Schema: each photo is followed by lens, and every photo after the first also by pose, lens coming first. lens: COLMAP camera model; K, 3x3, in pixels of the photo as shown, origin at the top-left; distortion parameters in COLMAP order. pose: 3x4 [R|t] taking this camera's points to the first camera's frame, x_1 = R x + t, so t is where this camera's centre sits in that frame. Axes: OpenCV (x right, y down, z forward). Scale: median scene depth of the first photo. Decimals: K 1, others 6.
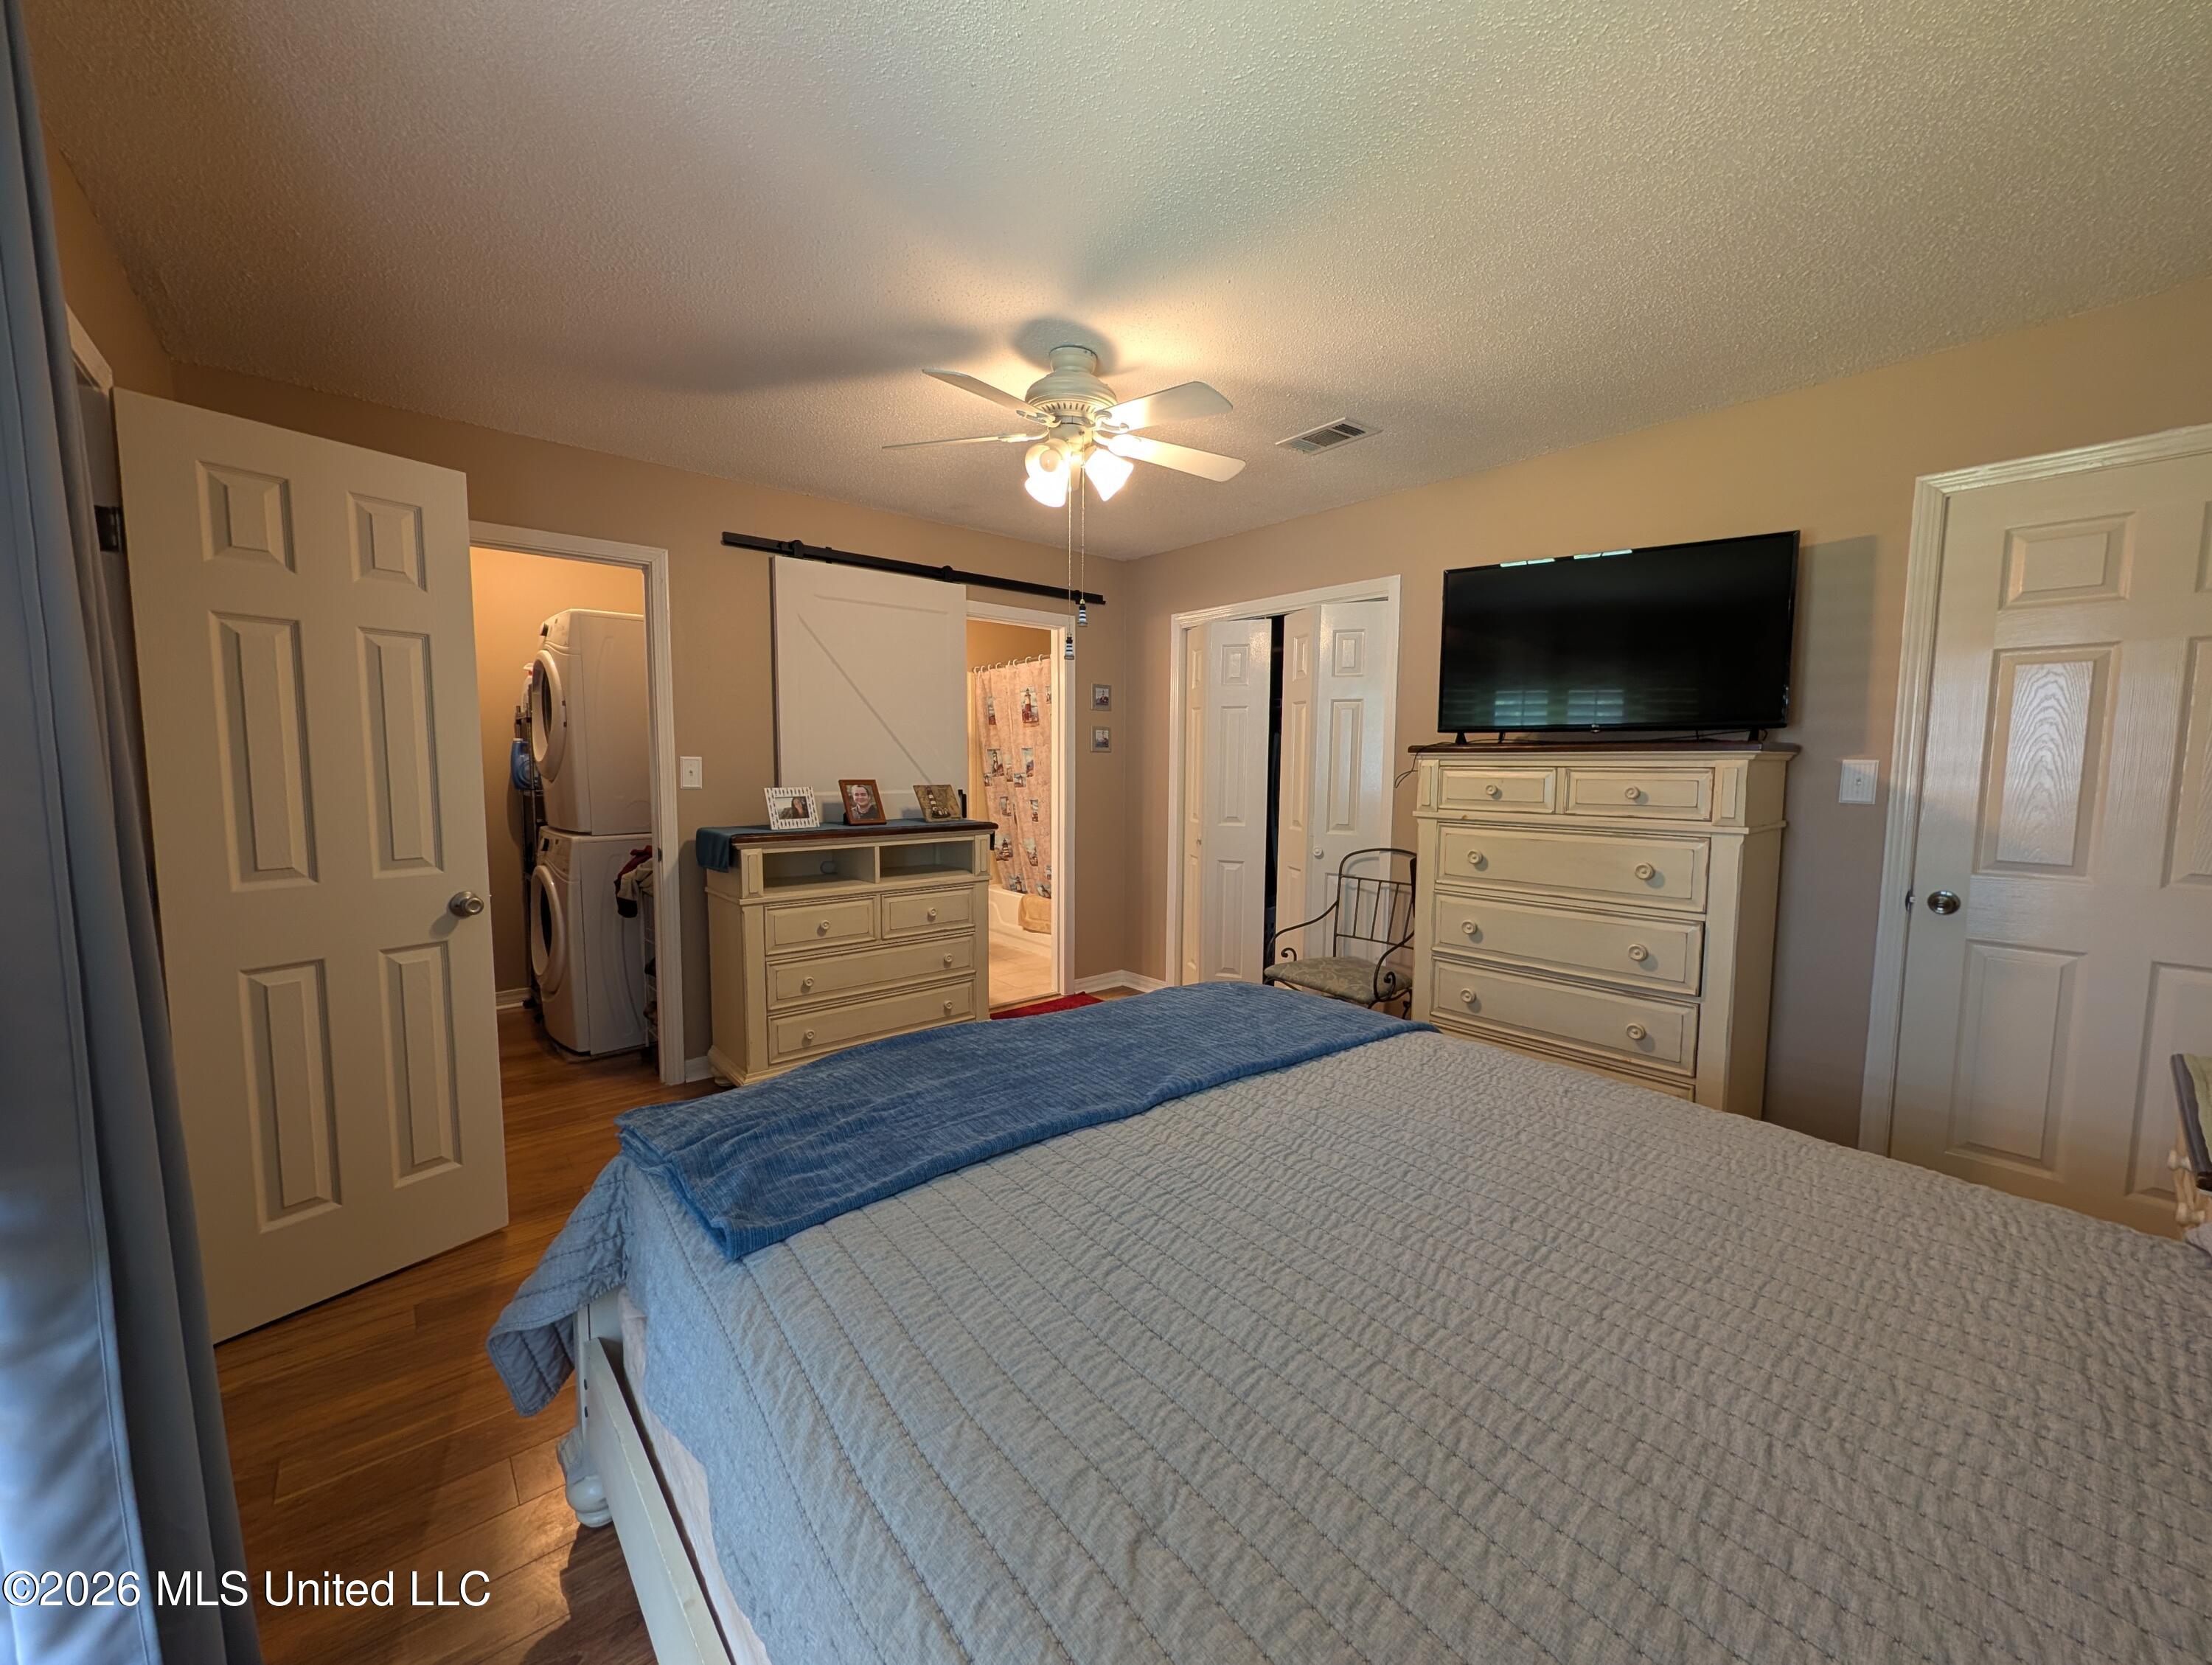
lens RADIAL K [[853.8, 0, 1122.1], [0, 853.8, 833.2], [0, 0, 1]] dist [-0.000142, 0.000414]
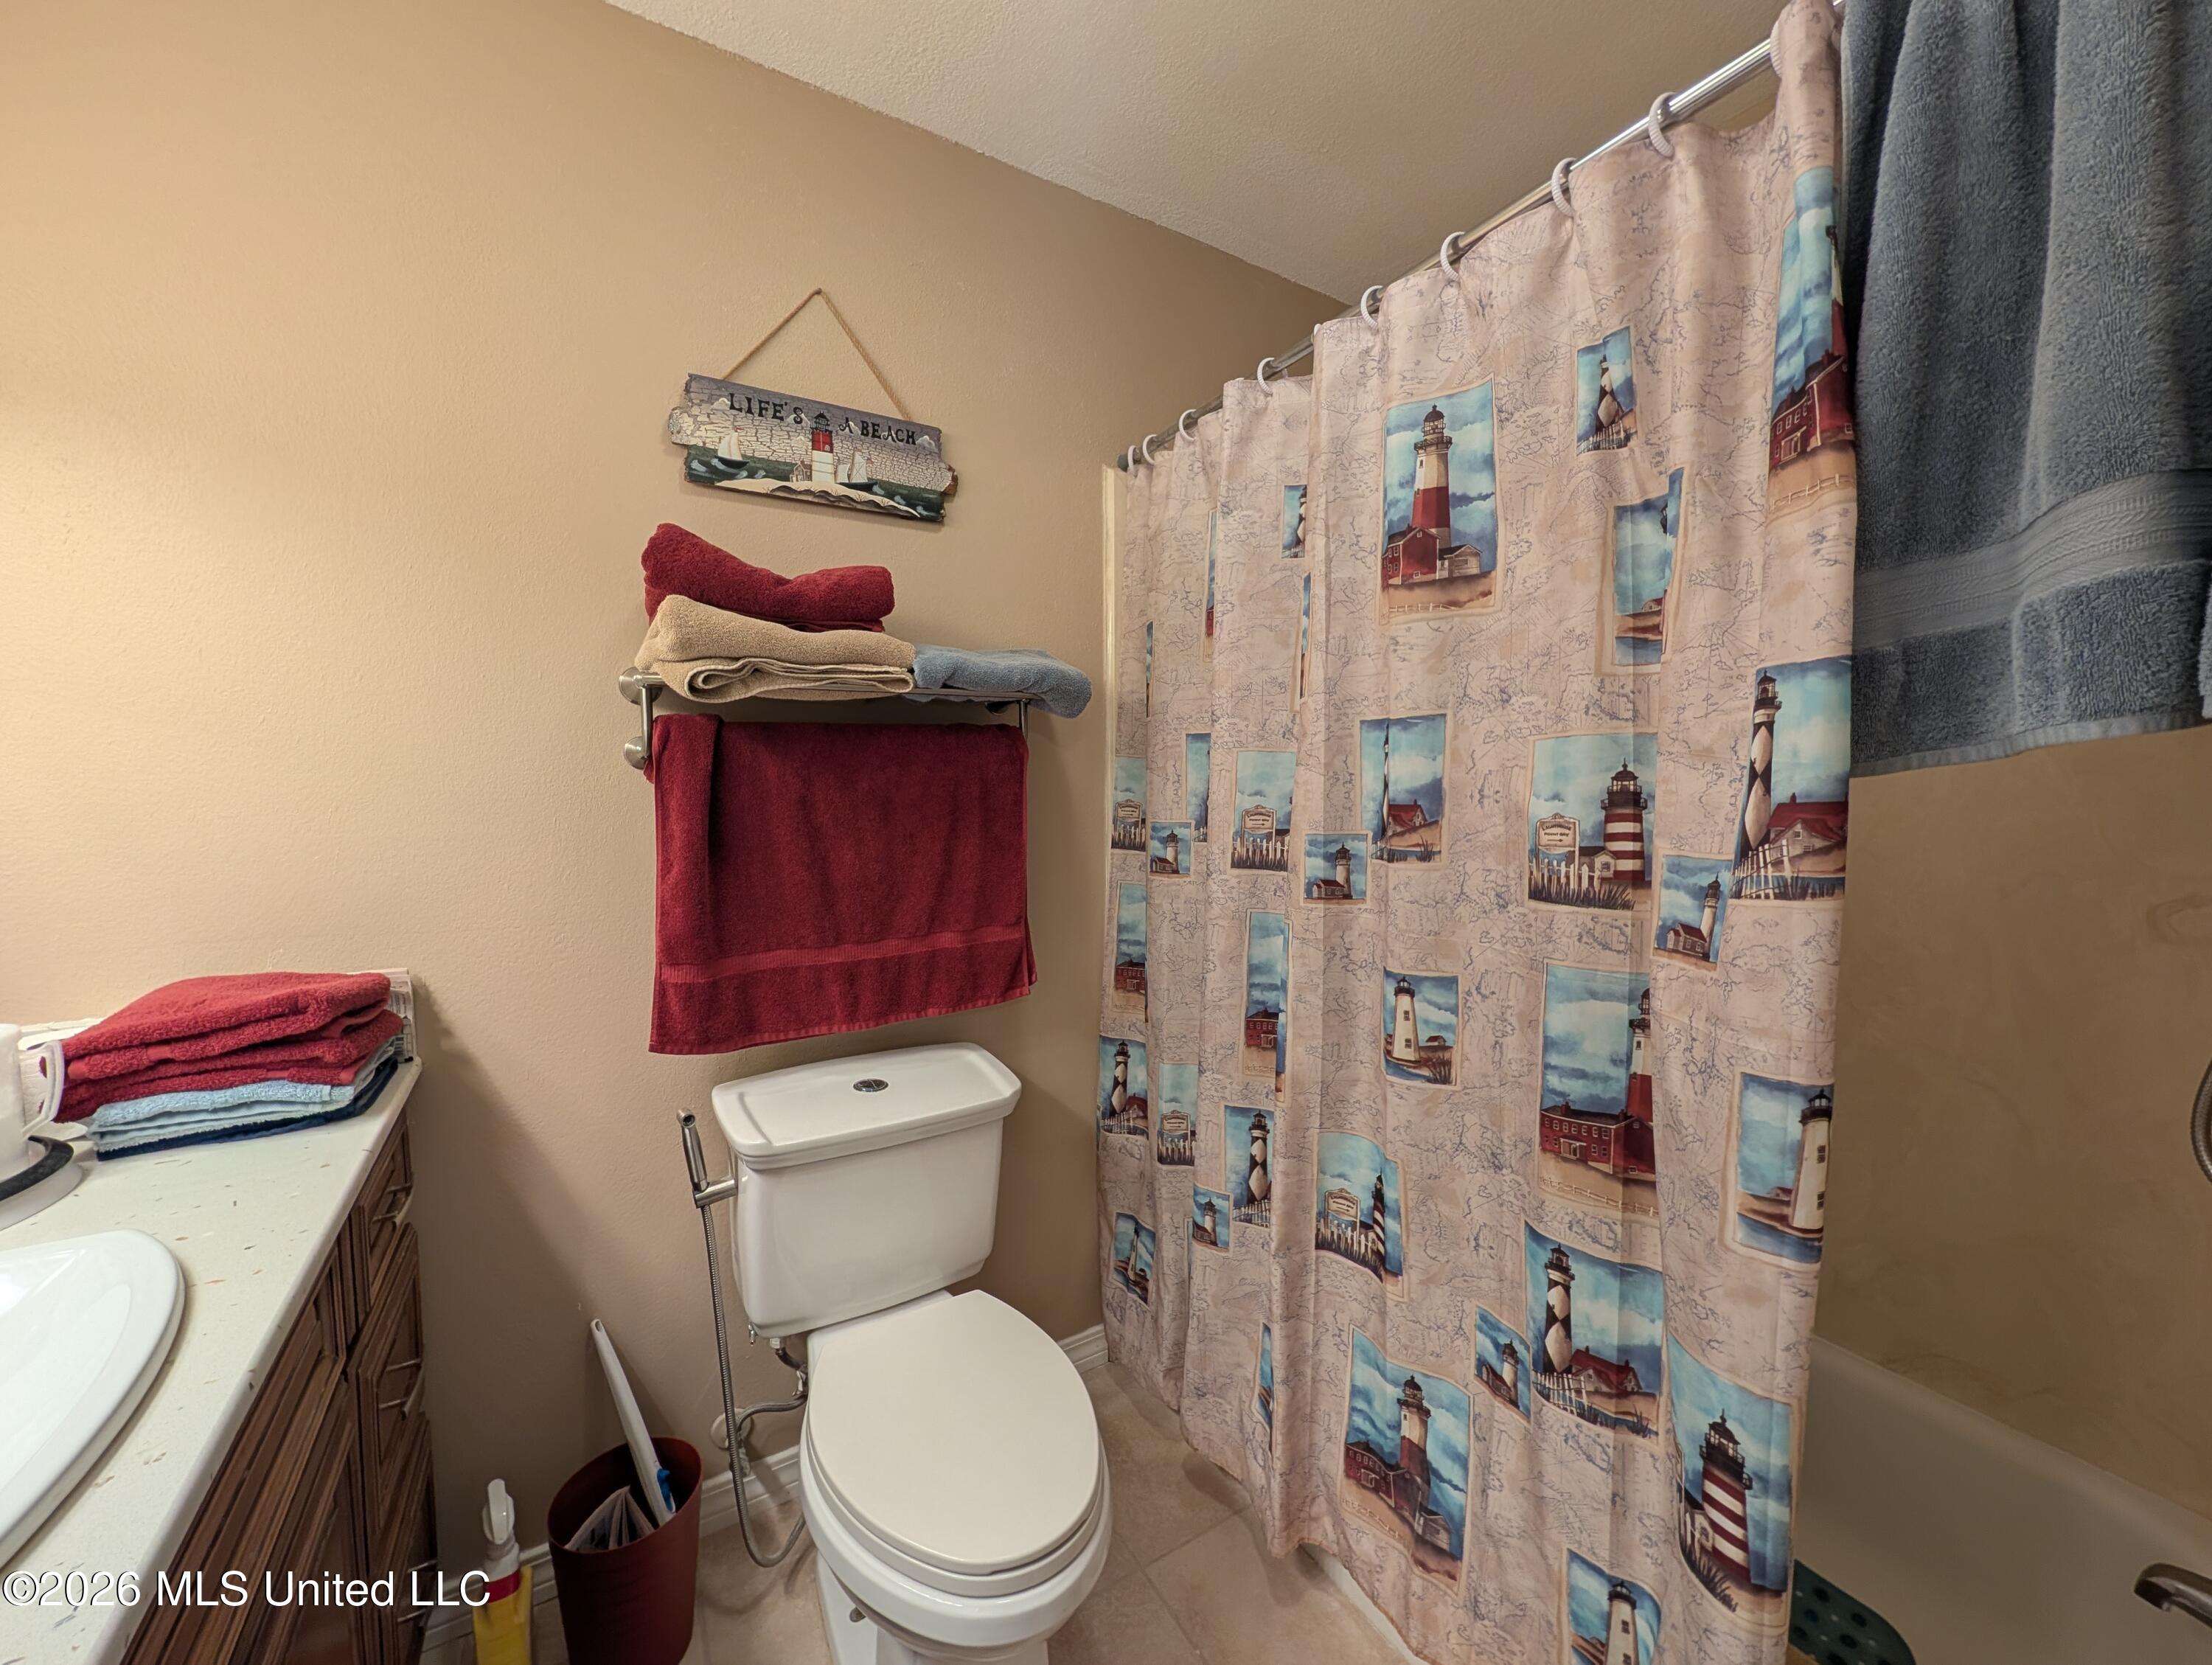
lens RADIAL K [[853.8, 0, 1097.5], [0, 853.8, 828.1], [0, 0, 1]] dist [-0.000142, 0.000414]
pose [[0.987140, 0.015447, -0.159112, -0.230187], [-0.016155, 0.999865, -0.003158, -0.111220], [0.159041, 0.005687, 0.987256, 1.210781]]
